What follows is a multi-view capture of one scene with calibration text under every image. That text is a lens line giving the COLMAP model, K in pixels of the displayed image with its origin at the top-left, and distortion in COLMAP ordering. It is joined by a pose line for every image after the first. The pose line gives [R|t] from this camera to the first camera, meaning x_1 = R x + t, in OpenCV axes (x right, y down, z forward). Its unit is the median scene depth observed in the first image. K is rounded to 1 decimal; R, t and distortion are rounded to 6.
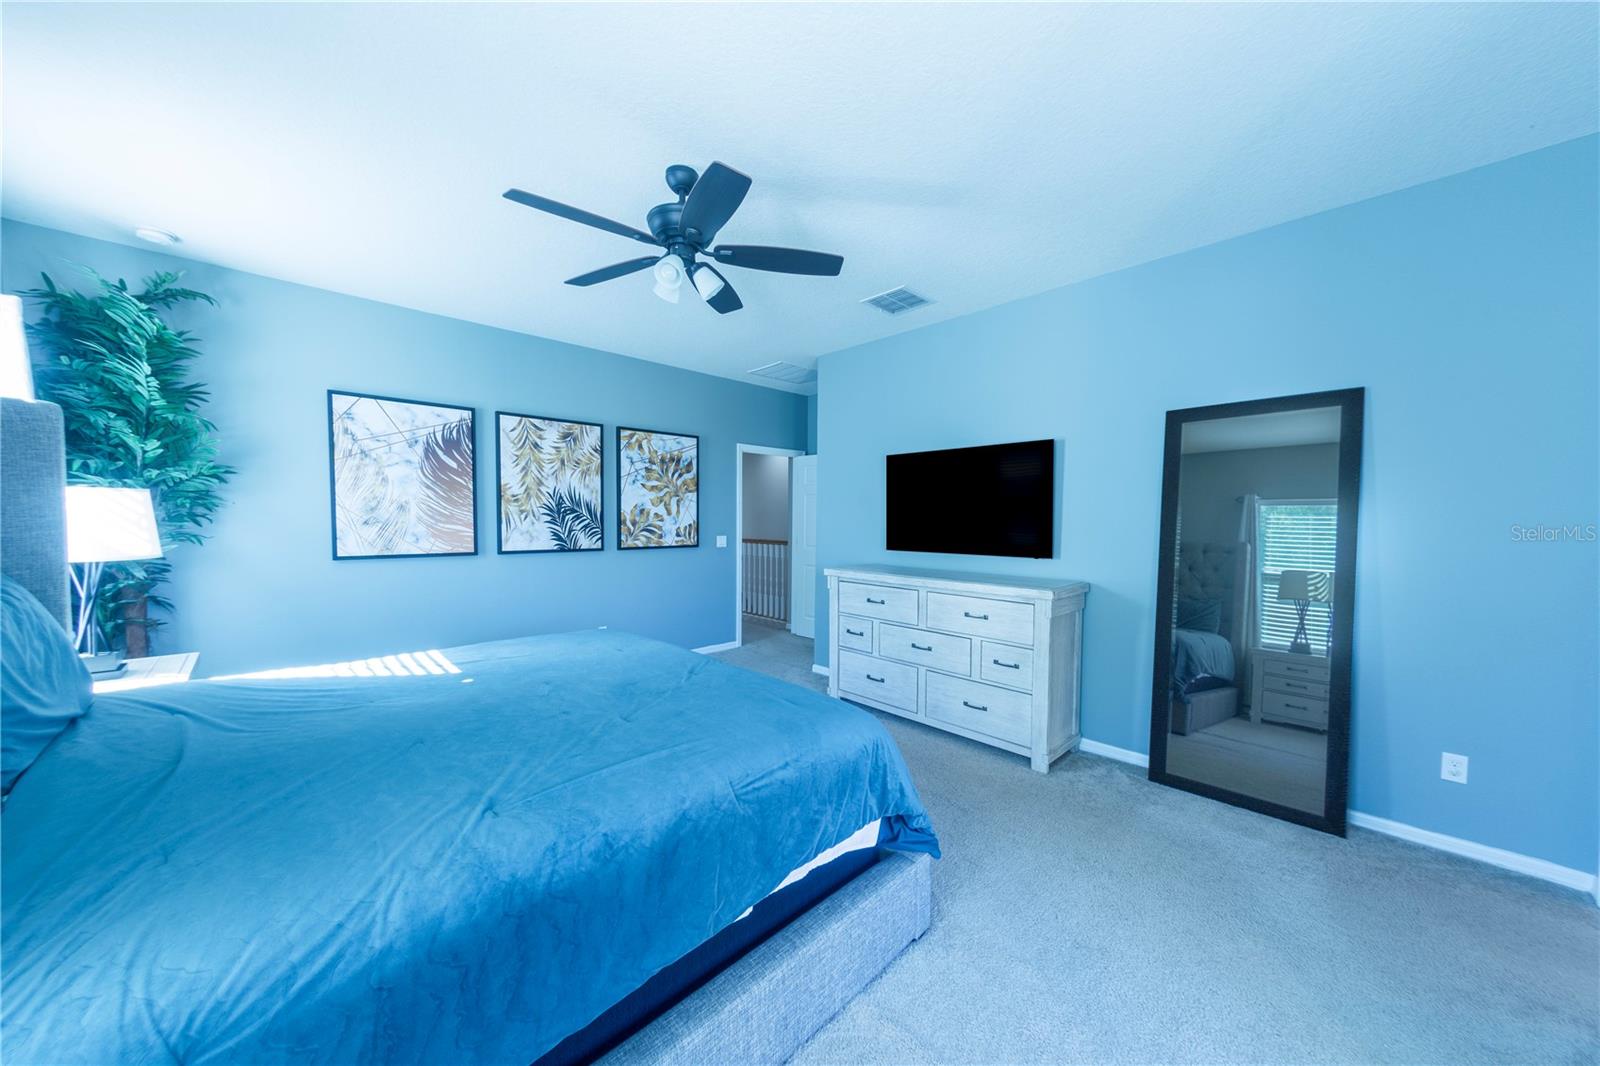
lens RADIAL K [[555.6, 0, 802.2], [0, 555.6, 538.2], [0, 0, 1]] dist [0.003521, -0.000177]
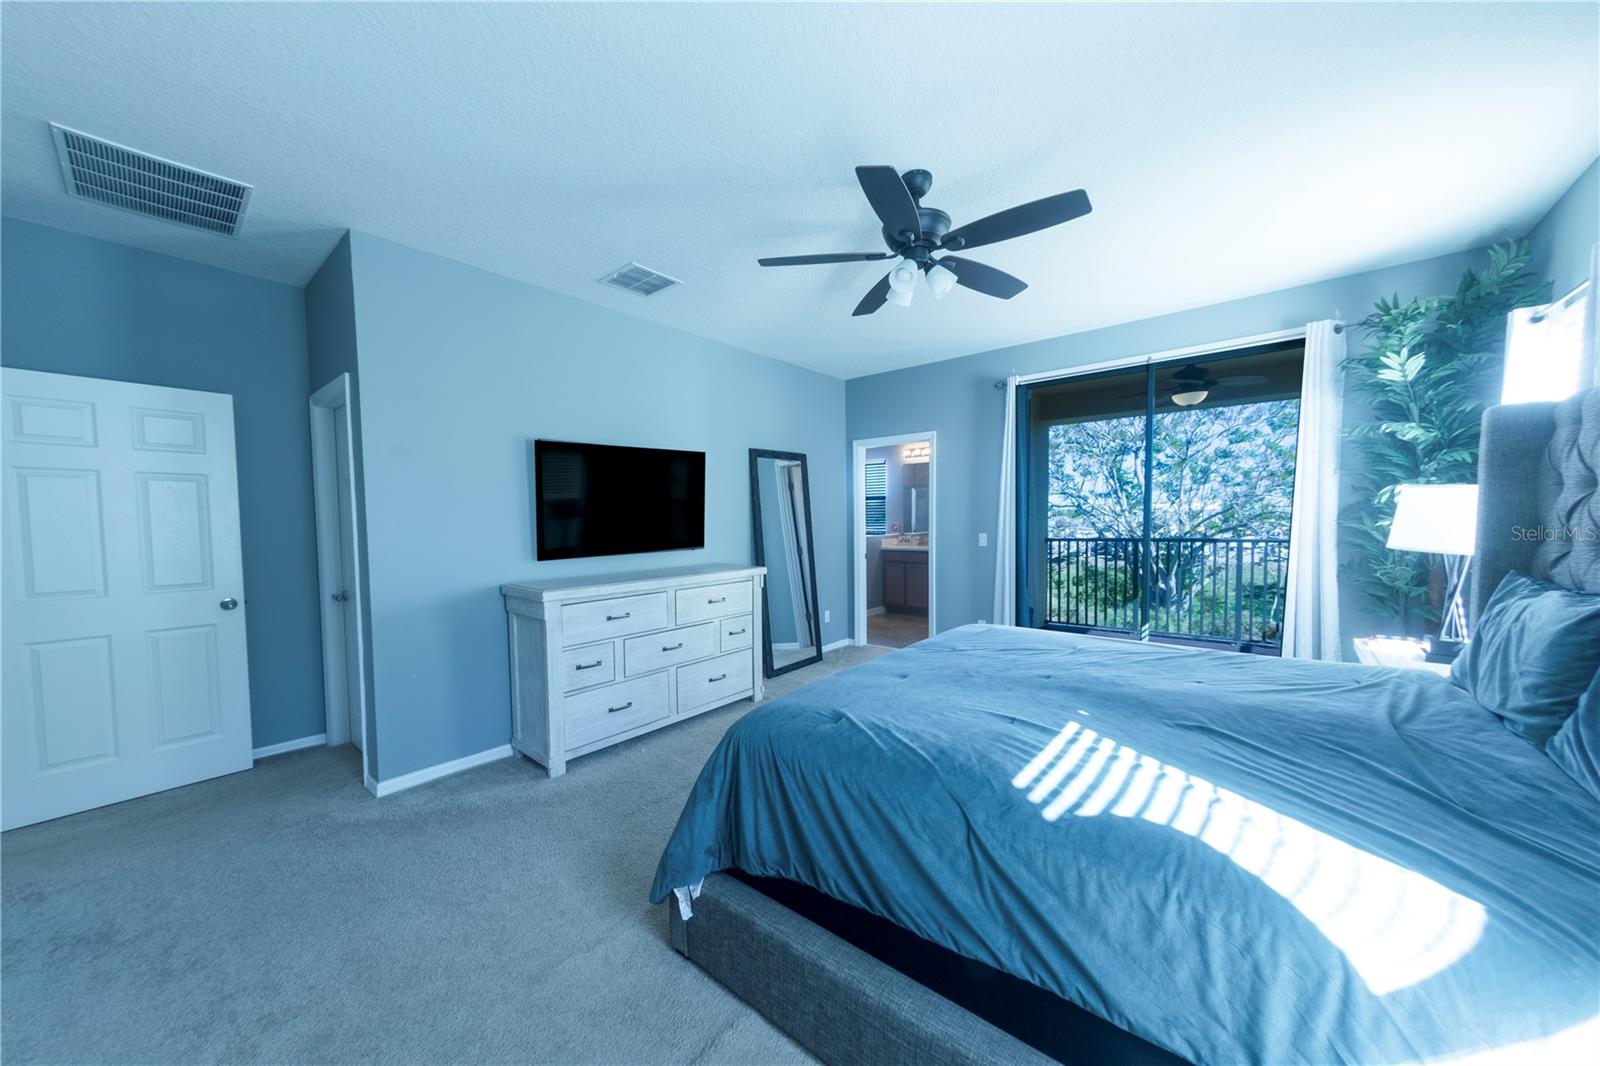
lens RADIAL K [[555.6, 0, 804.3], [0, 555.6, 536.6], [0, 0, 1]] dist [0.003521, -0.000177]
pose [[-0.107191, -0.040389, 0.993418, -0.786764], [0.050138, 0.997684, 0.045973, -0.035117], [-0.992973, 0.054736, -0.104918, 0.855895]]
